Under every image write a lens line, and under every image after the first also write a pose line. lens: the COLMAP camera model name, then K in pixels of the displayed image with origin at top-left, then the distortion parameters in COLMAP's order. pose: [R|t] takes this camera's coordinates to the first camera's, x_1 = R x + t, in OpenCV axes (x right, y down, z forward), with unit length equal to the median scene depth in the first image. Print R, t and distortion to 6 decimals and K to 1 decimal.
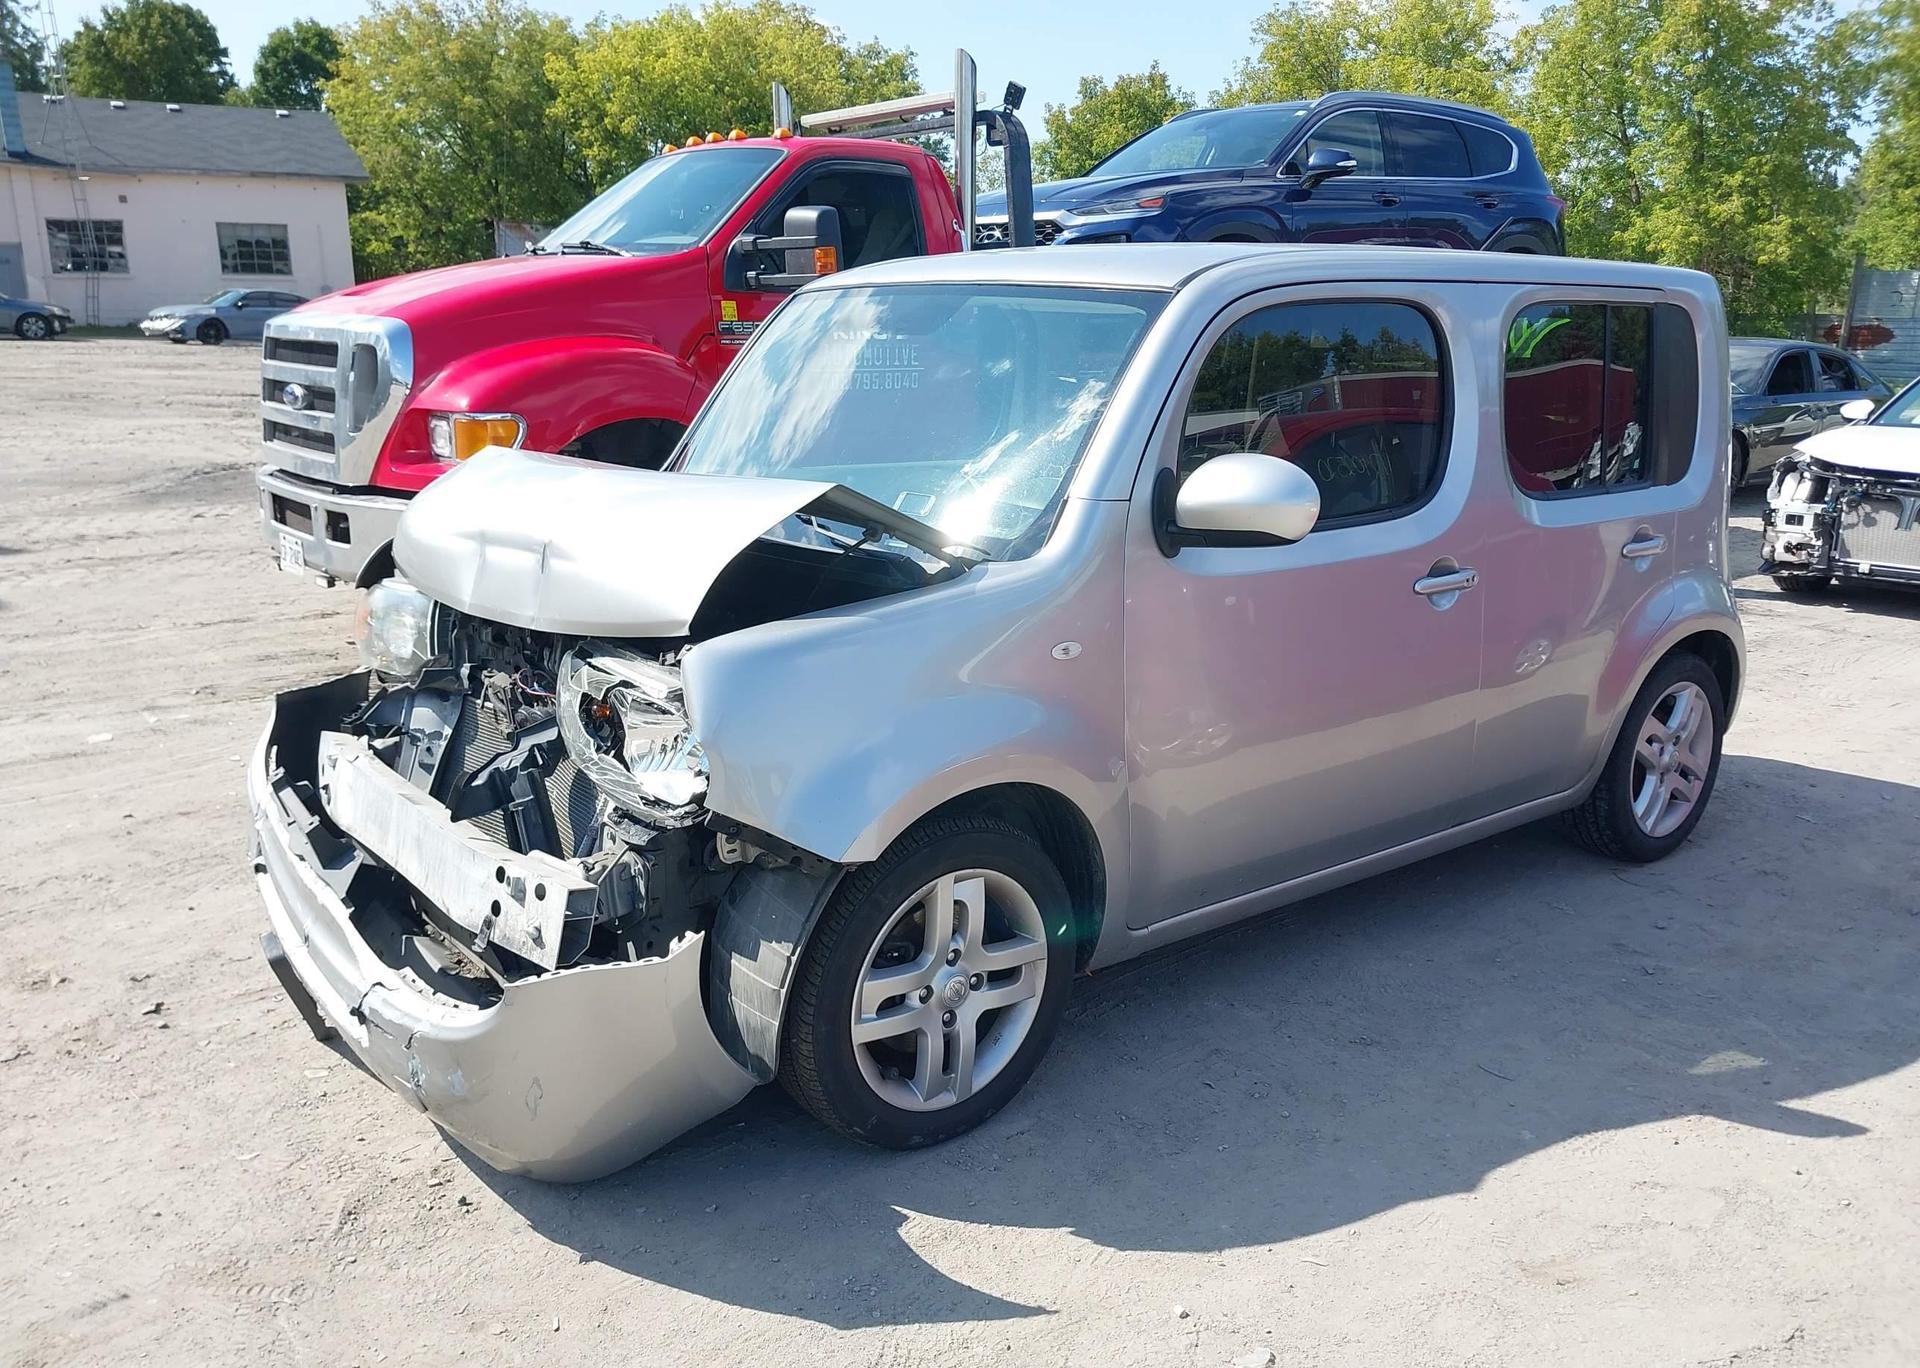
lens RADIAL K [[1514.6, 0, 995.8], [0, 1514.6, 685.4], [0, 0, 1]] dist [0.002363, -0.017892]
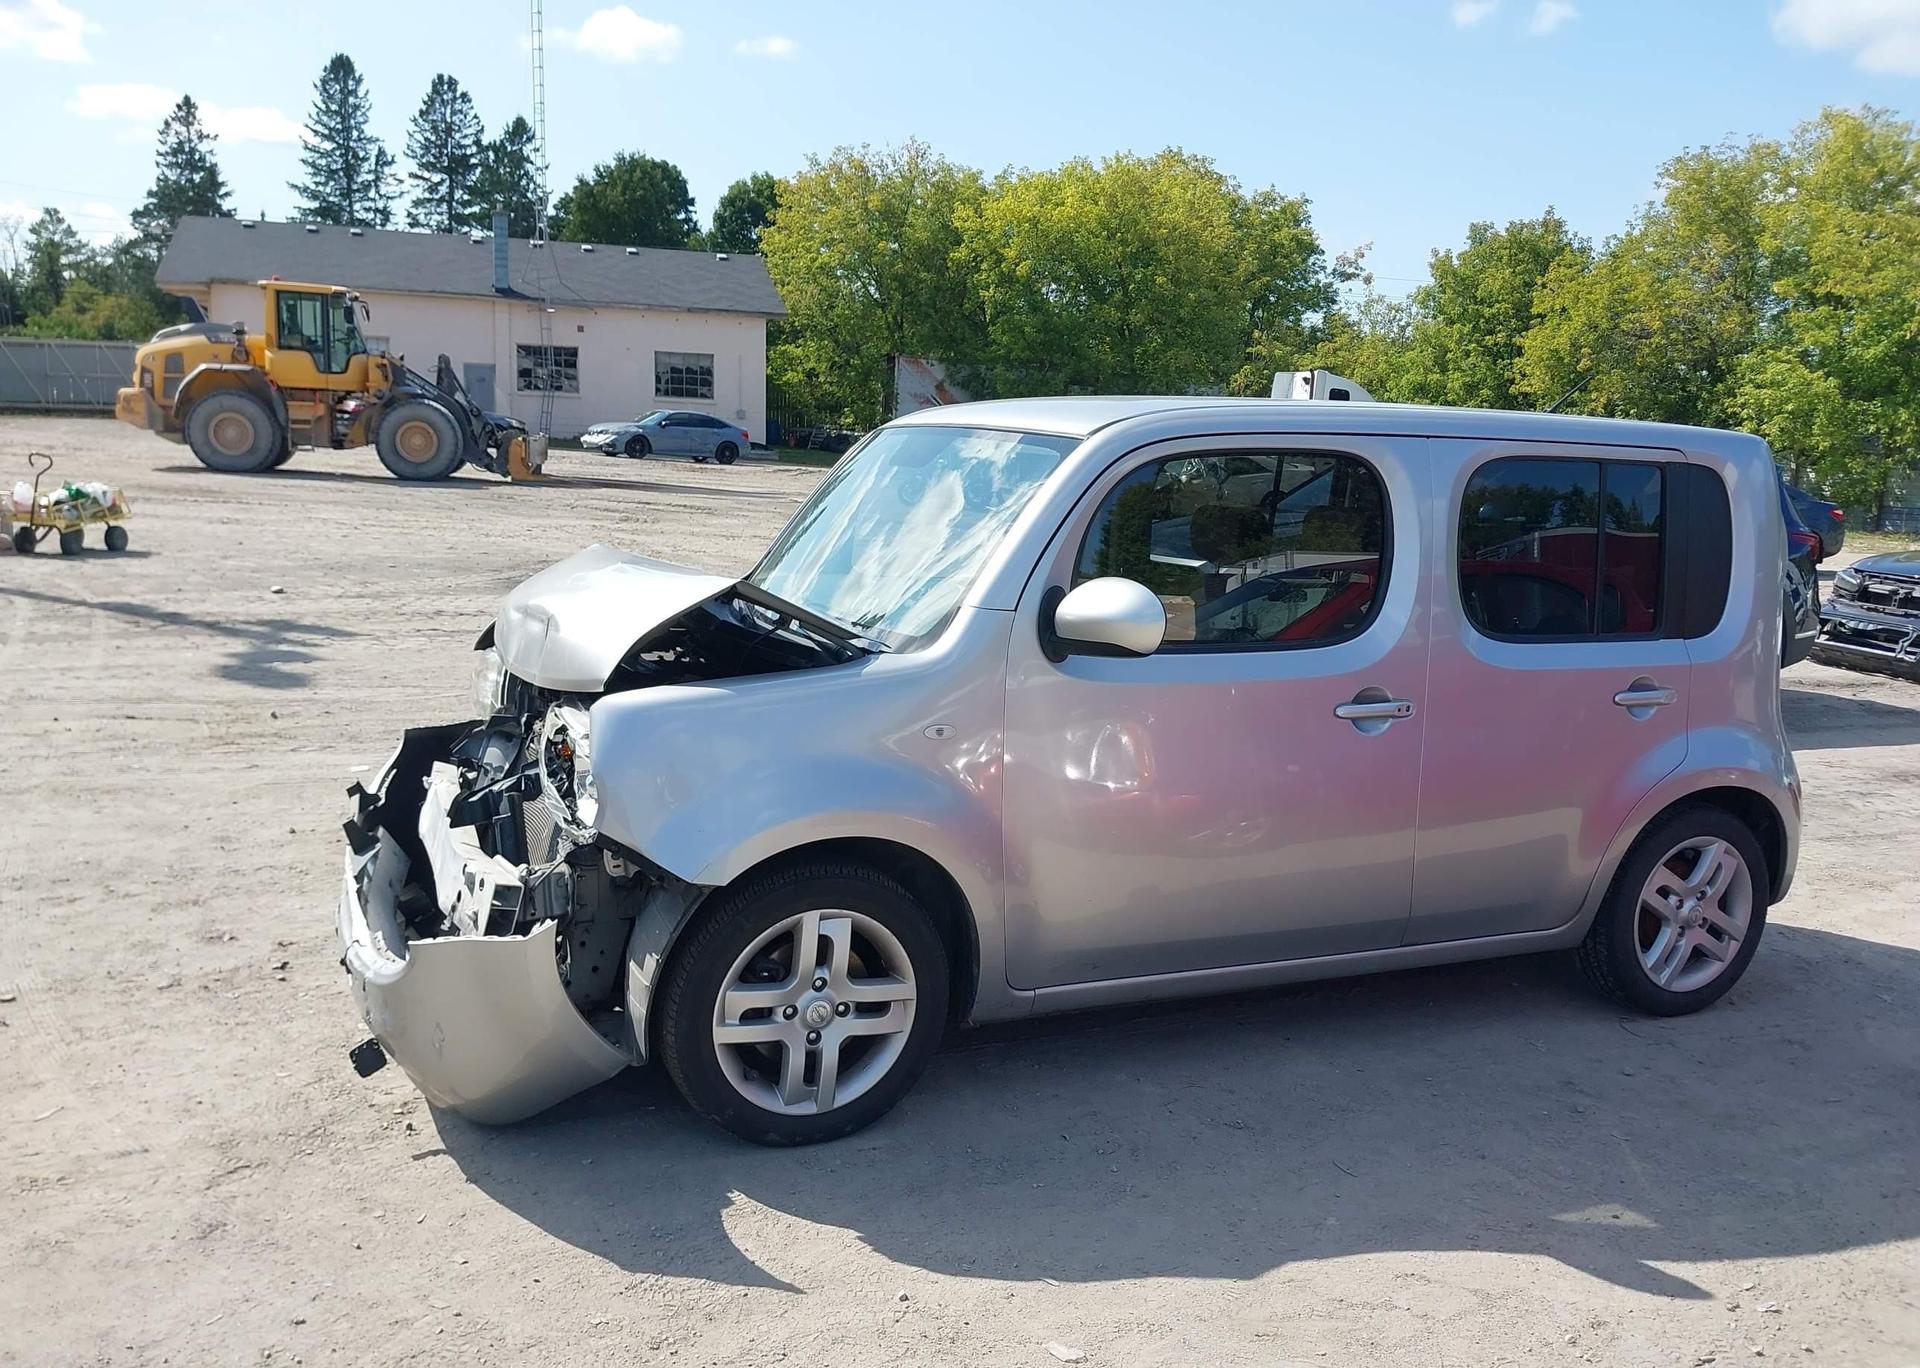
lens RADIAL K [[1514.6, 0, 995.8], [0, 1514.6, 685.4], [0, 0, 1]] dist [0.002363, -0.017892]
pose [[0.967286, 0.069656, -0.243940, 0.109041], [-0.090083, 0.993211, -0.073595, 0.006595], [0.237157, 0.093162, 0.966994, -0.037524]]
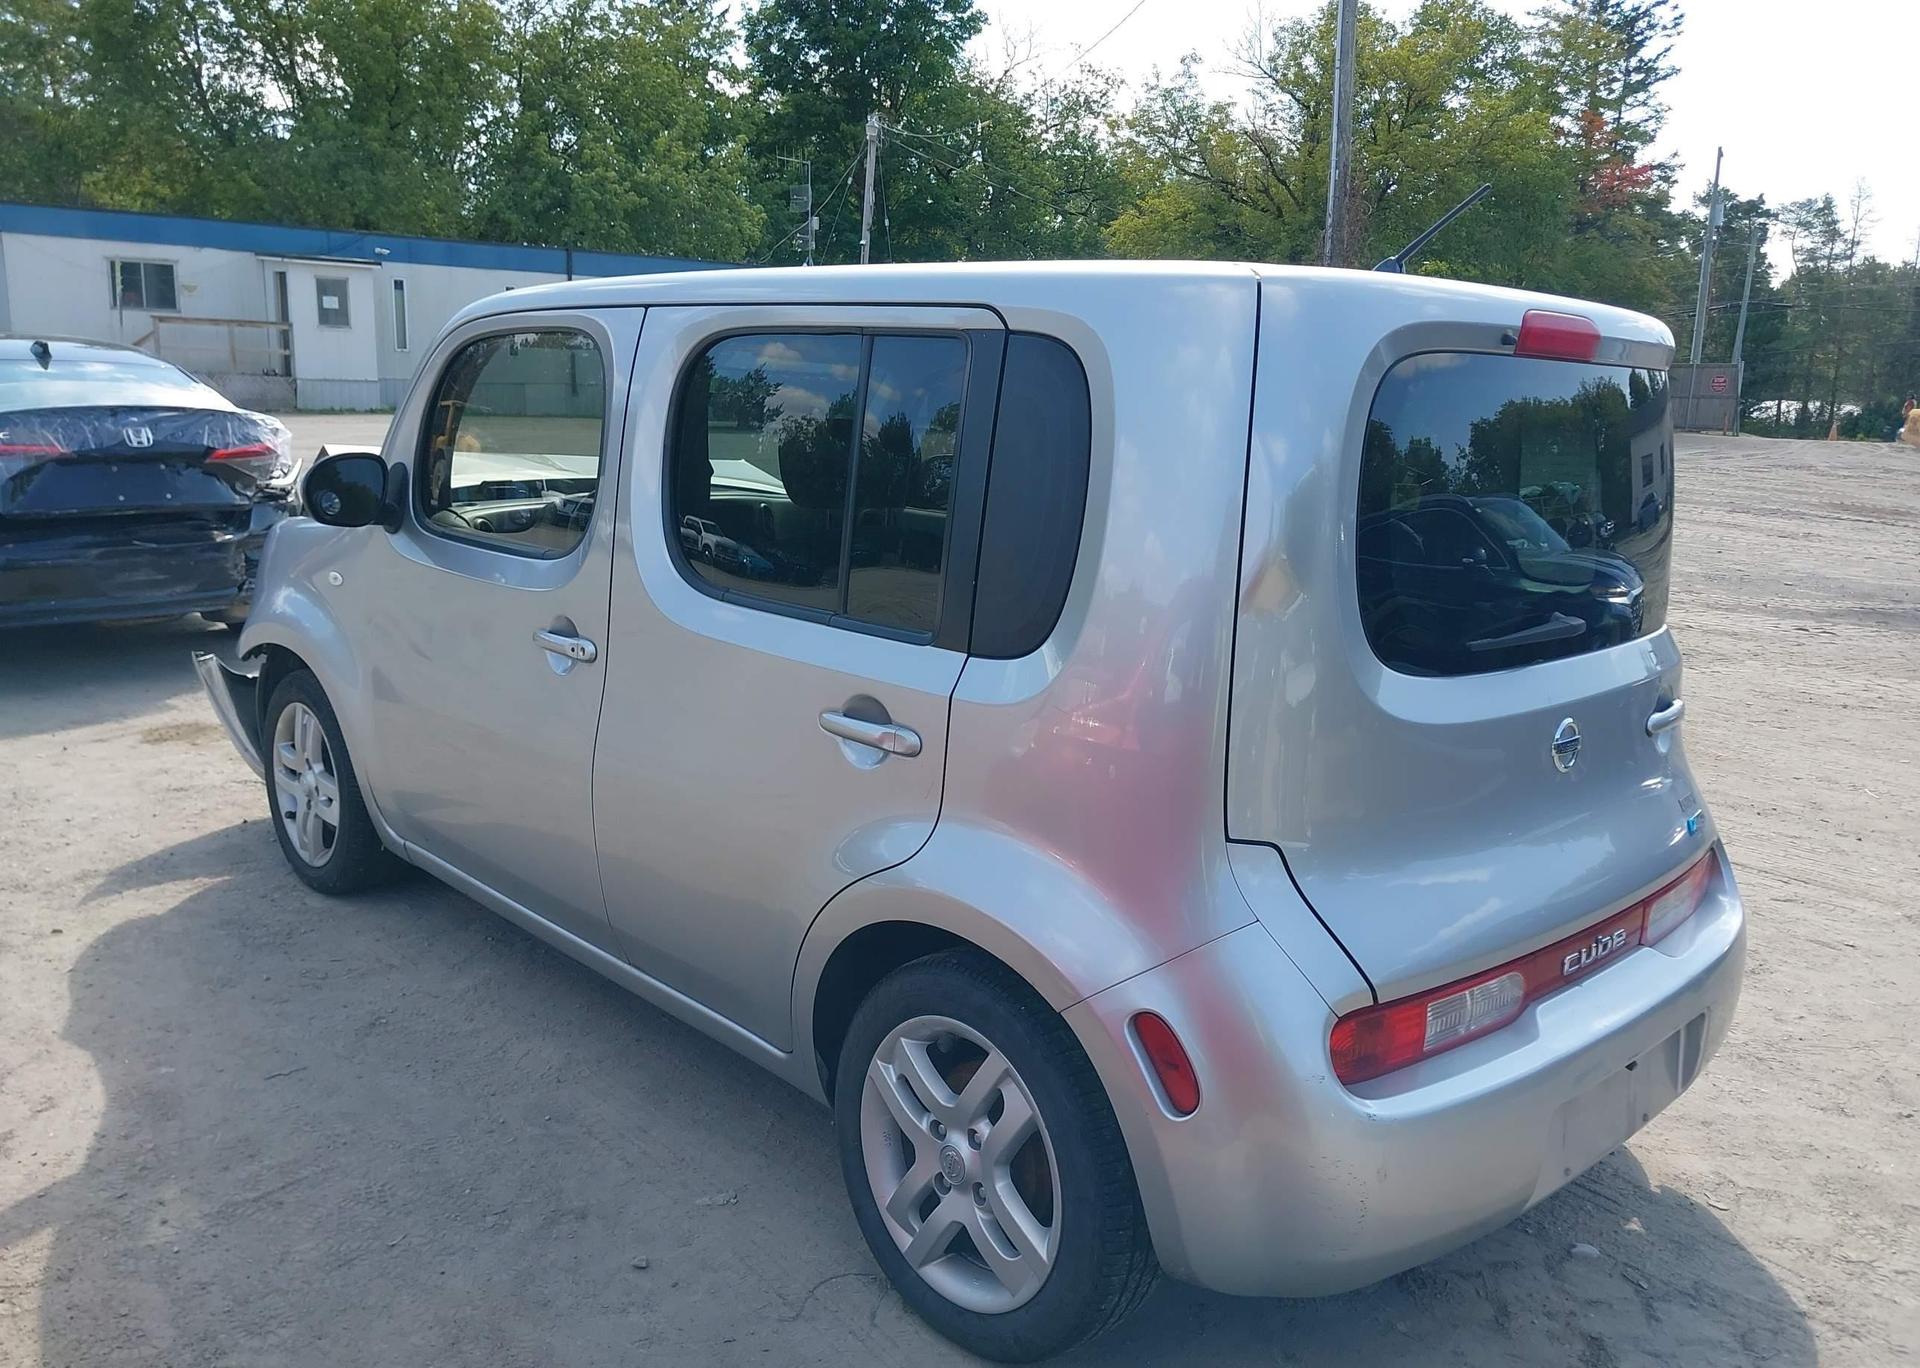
lens RADIAL K [[1546.0, 0, 974.3], [0, 1546.0, 679.0], [0, 0, 1]] dist [0.009315, -0.019585]
pose [[0.084846, 0.189109, -0.978284, 0.439840], [-0.276375, 0.947766, 0.159240, -0.093817], [0.957297, 0.256862, 0.132679, 0.409974]]
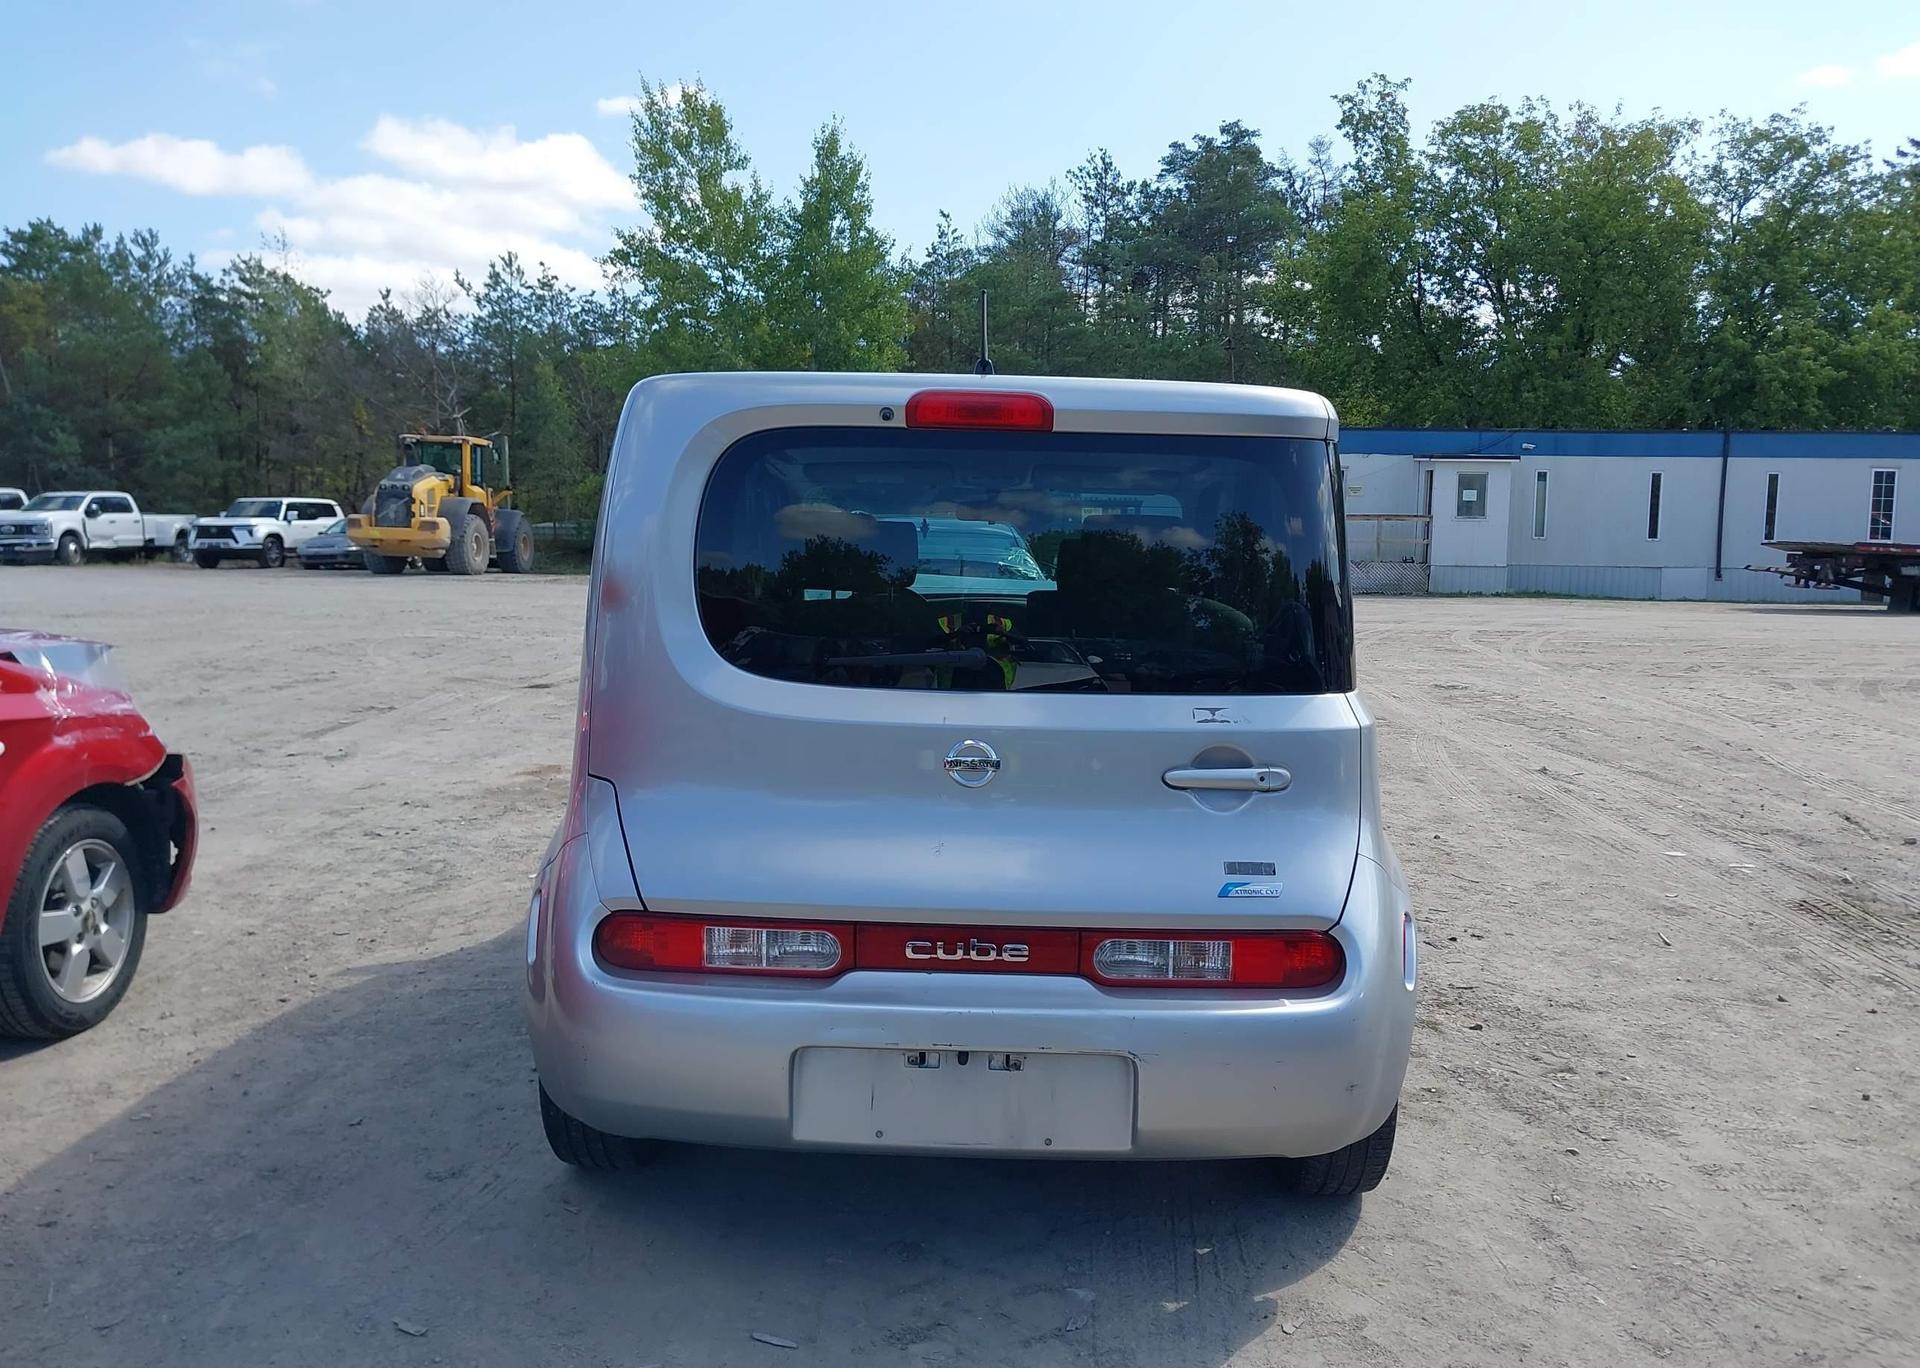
lens RADIAL K [[1546.0, 0, 974.3], [0, 1546.0, 679.0], [0, 0, 1]] dist [0.009315, -0.019585]
pose [[-0.657413, 0.050690, -0.751824, 0.413436], [-0.202562, 0.949121, 0.241118, -0.160530], [0.725794, 0.310805, -0.613696, 0.738319]]
